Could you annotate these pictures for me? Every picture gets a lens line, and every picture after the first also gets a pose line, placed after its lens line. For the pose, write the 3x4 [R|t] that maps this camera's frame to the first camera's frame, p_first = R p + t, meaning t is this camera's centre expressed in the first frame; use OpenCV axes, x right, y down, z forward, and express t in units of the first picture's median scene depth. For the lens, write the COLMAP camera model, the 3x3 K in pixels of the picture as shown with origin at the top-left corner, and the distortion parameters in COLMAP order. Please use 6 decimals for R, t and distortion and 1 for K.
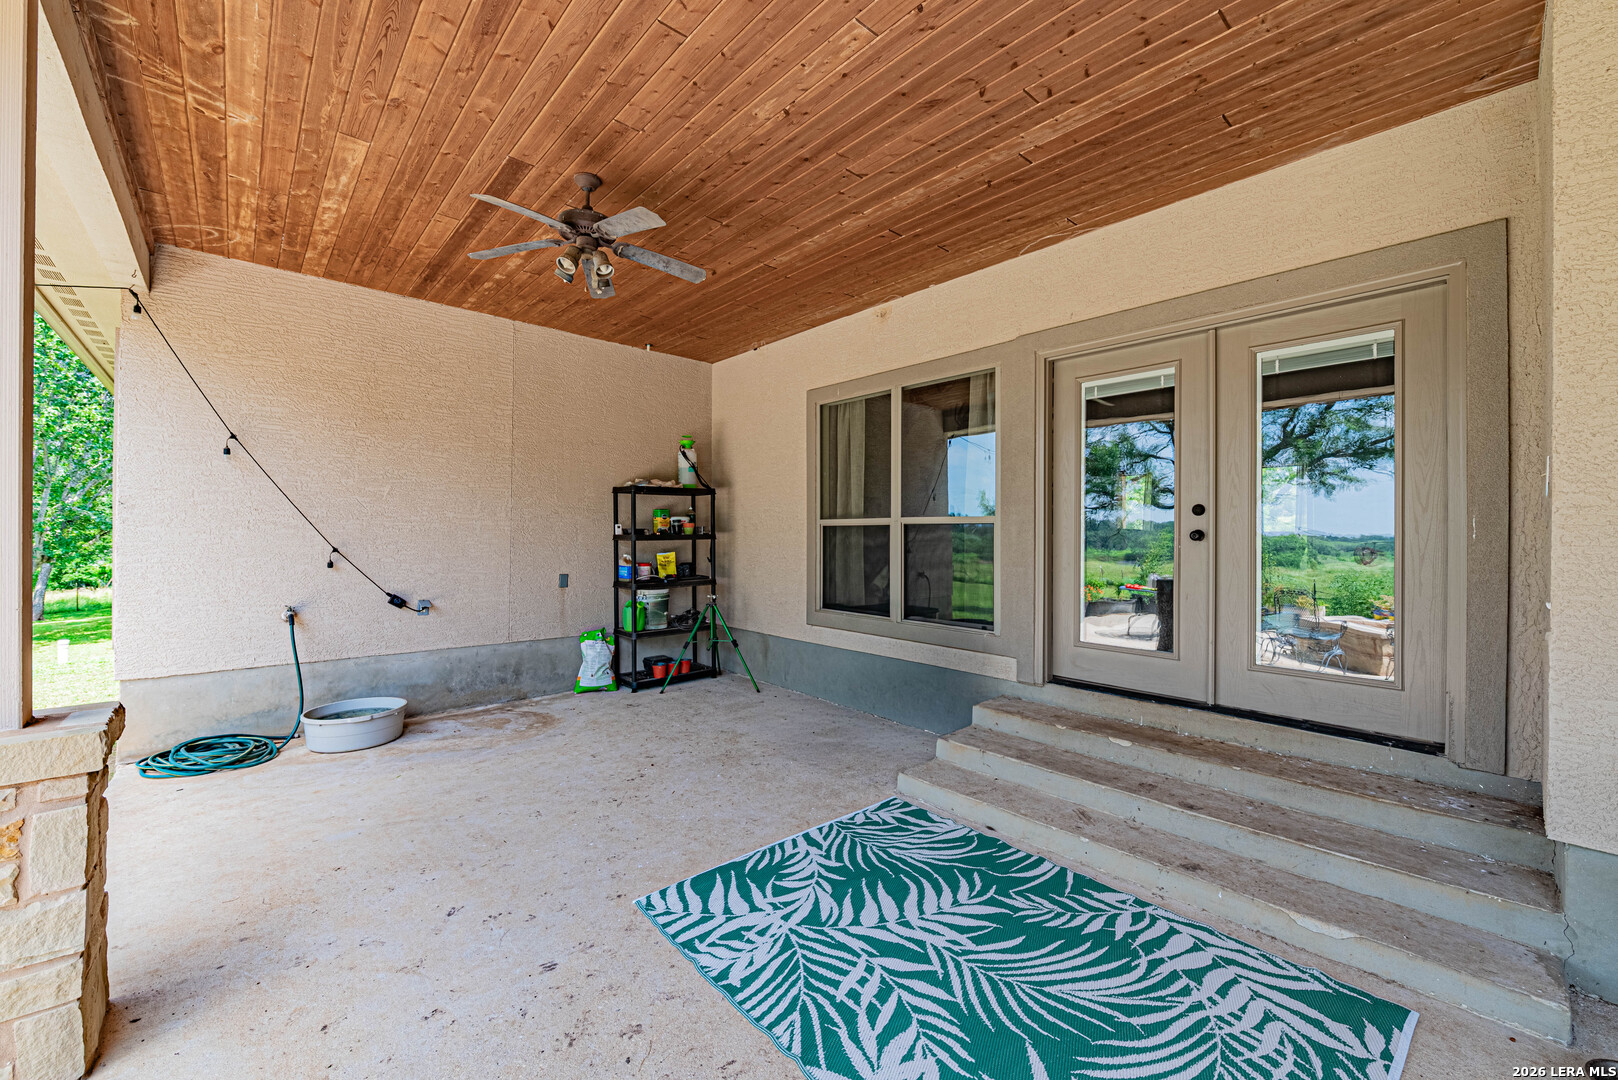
lens RADIAL K [[641.2, 0, 808.5], [0, 641.2, 536.3], [0, 0, 1]] dist [-0.004131, -0.000270]
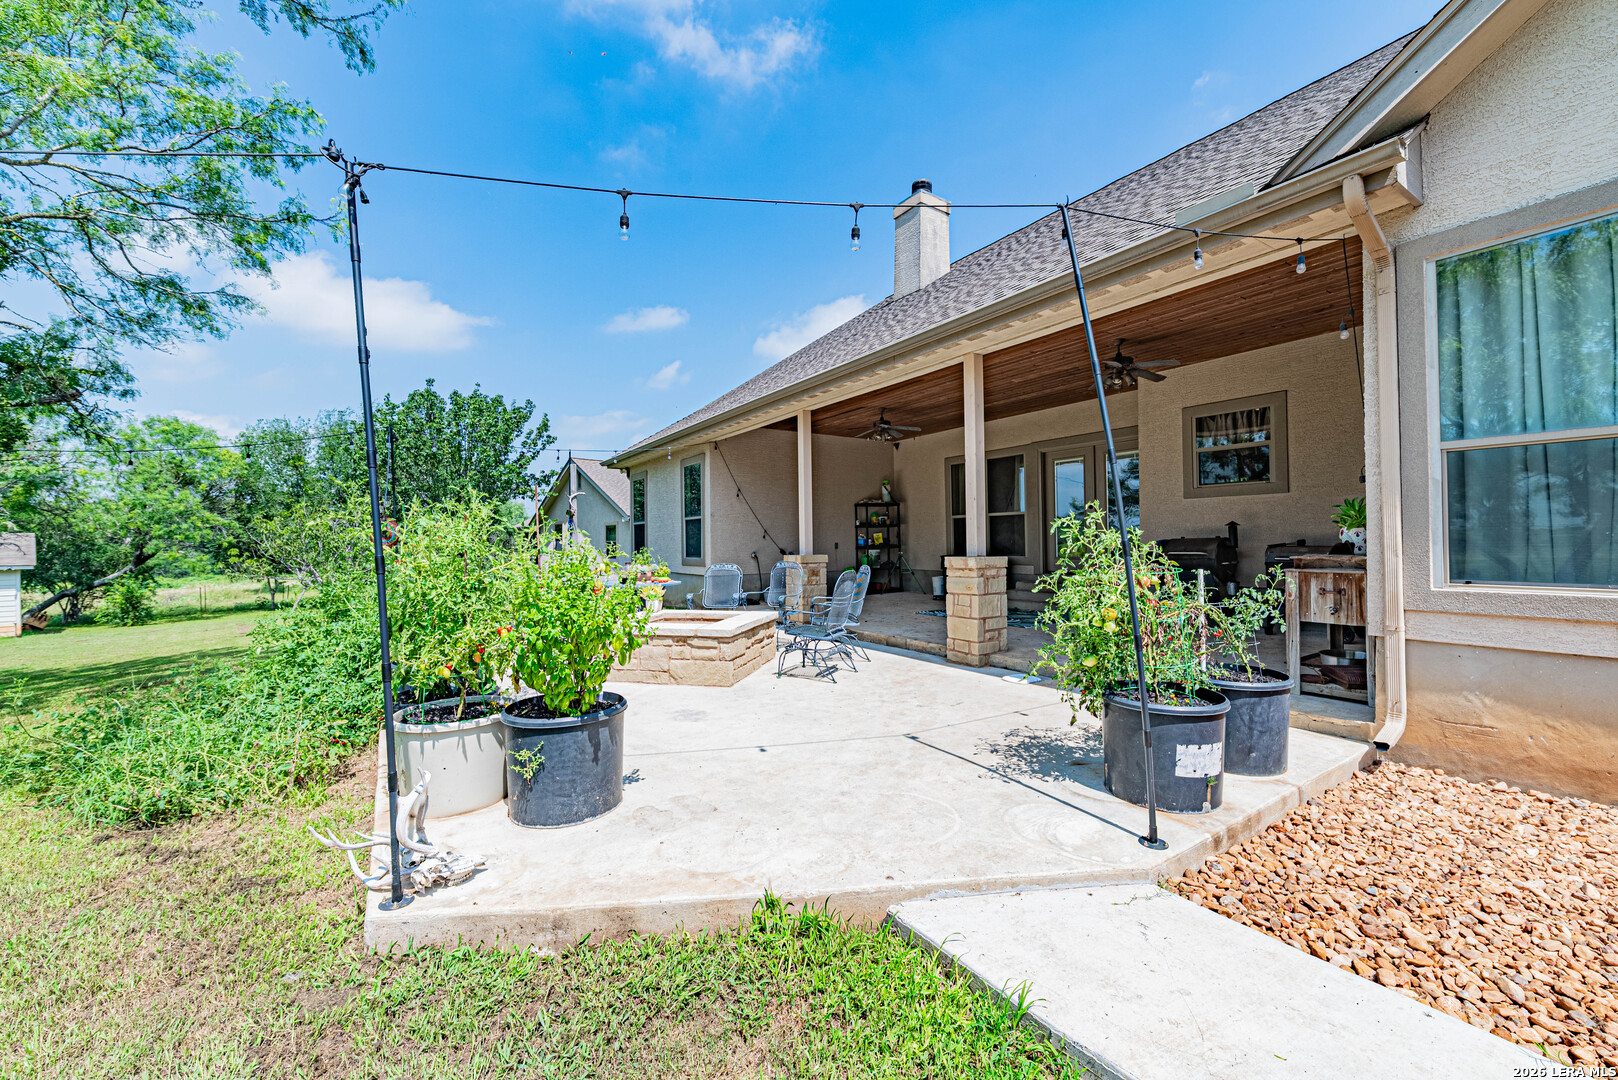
lens RADIAL K [[641.2, 0, 810.6], [0, 641.2, 540.2], [0, 0, 1]] dist [-0.004131, -0.000270]
pose [[0.988660, -0.019001, -0.148965, -0.128051], [0.018115, 0.999809, -0.007300, 0.061474], [0.149075, 0.004519, 0.988816, -1.186099]]
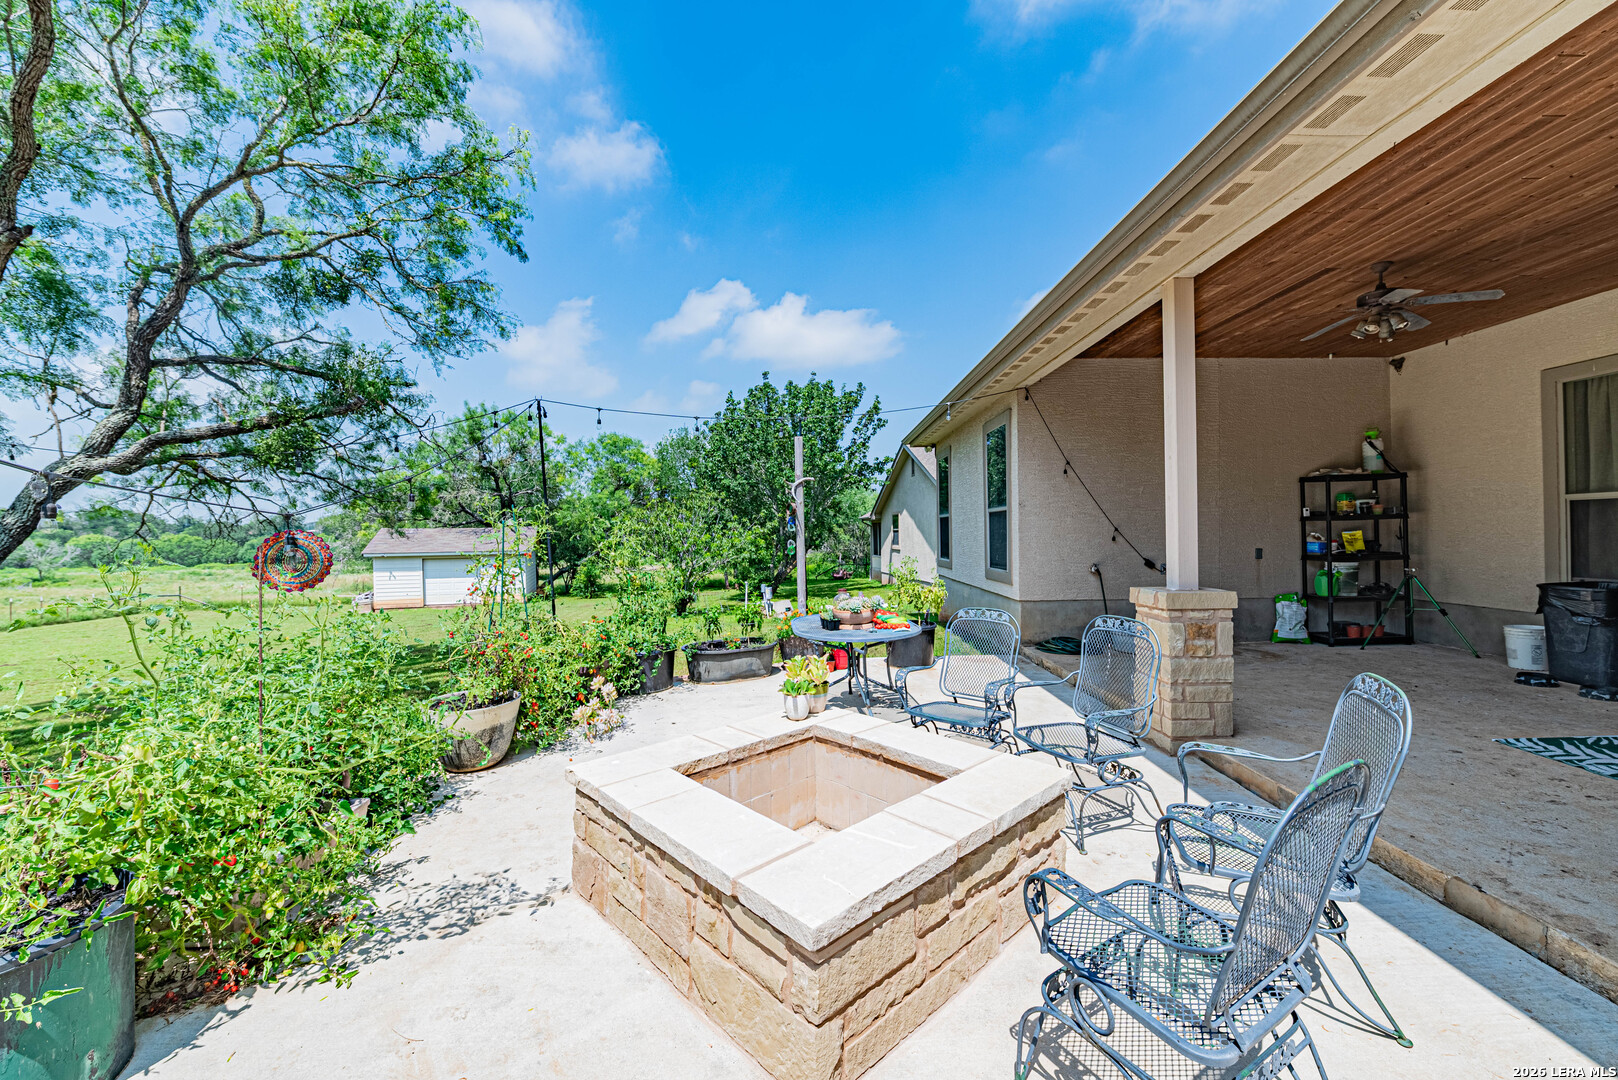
lens RADIAL K [[641.2, 0, 815.6], [0, 641.2, 531.7], [0, 0, 1]] dist [-0.004131, -0.000270]
pose [[0.755844, -0.016612, -0.654541, -0.204218], [0.015242, 0.999854, -0.007775, 0.021209], [0.654574, -0.004100, 0.755987, -0.508560]]
